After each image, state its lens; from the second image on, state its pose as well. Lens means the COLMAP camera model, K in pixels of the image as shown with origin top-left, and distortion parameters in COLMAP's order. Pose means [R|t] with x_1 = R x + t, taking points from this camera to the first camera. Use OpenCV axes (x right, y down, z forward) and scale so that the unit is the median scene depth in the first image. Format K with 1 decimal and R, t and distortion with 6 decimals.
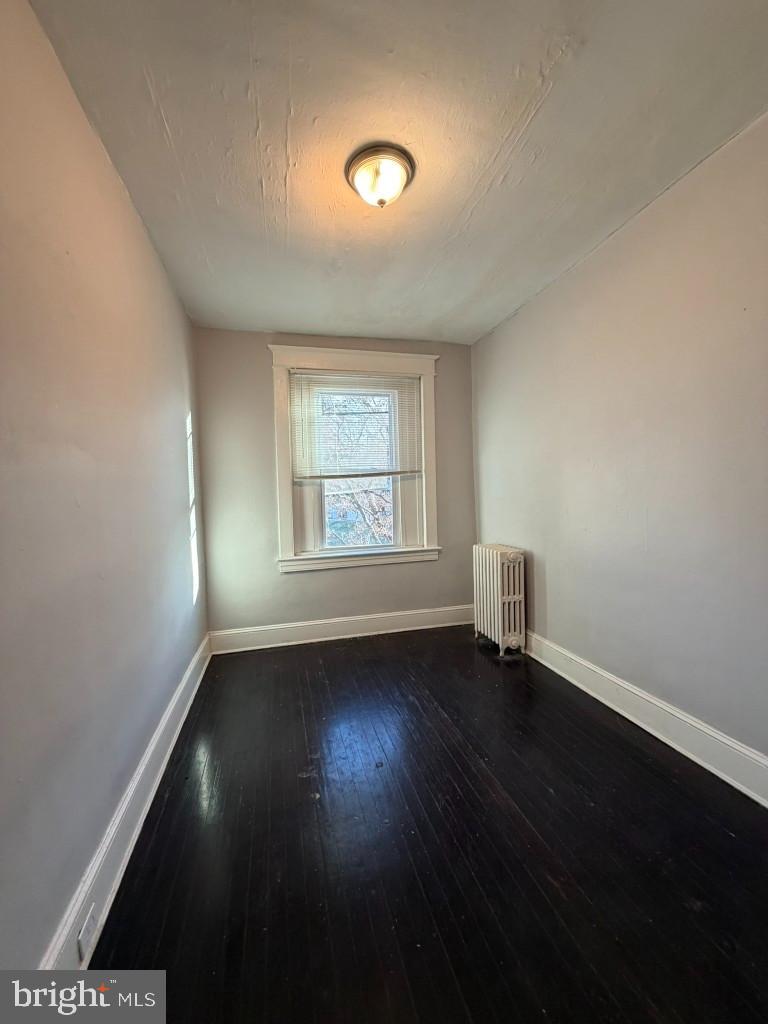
lens RADIAL K [[409.9, 0, 384.8], [0, 409.9, 507.8], [0, 0, 1]] dist [-0.000677, 0.000482]
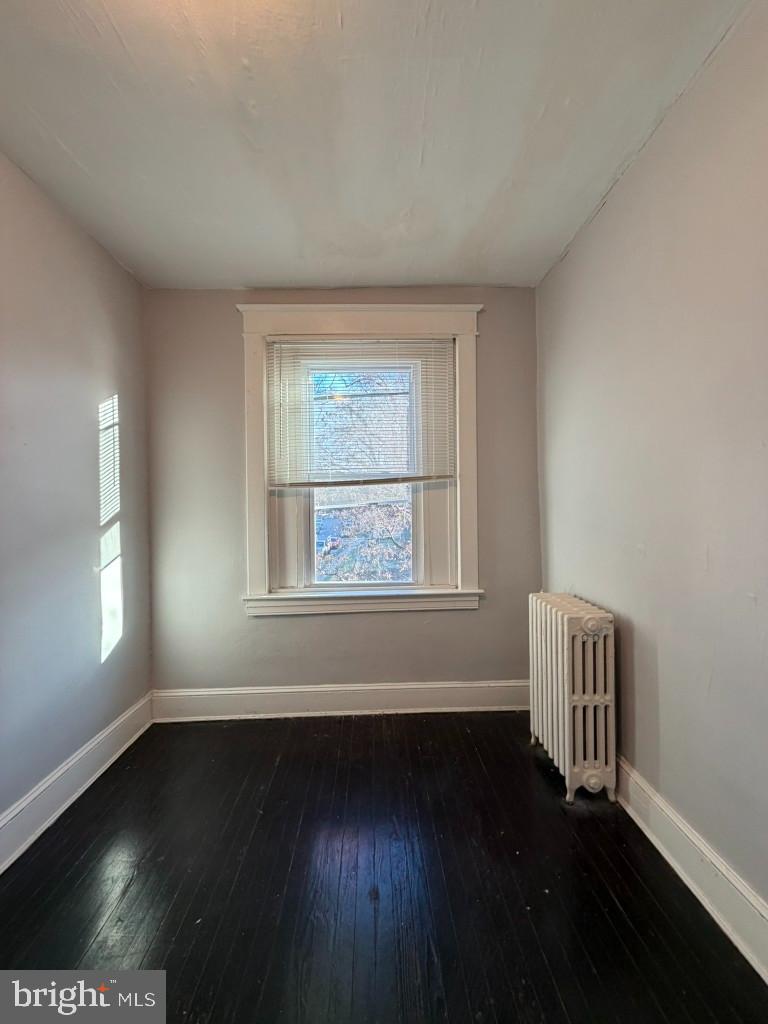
lens RADIAL K [[413.0, 0, 383.0], [0, 413.0, 508.1], [0, 0, 1]] dist [-0.004346, 0.000033]
pose [[0.974353, 0.014265, -0.224574, 0.137085], [-0.019957, 0.999534, -0.023097, -0.019982], [0.224140, 0.026986, 0.974183, 0.332398]]
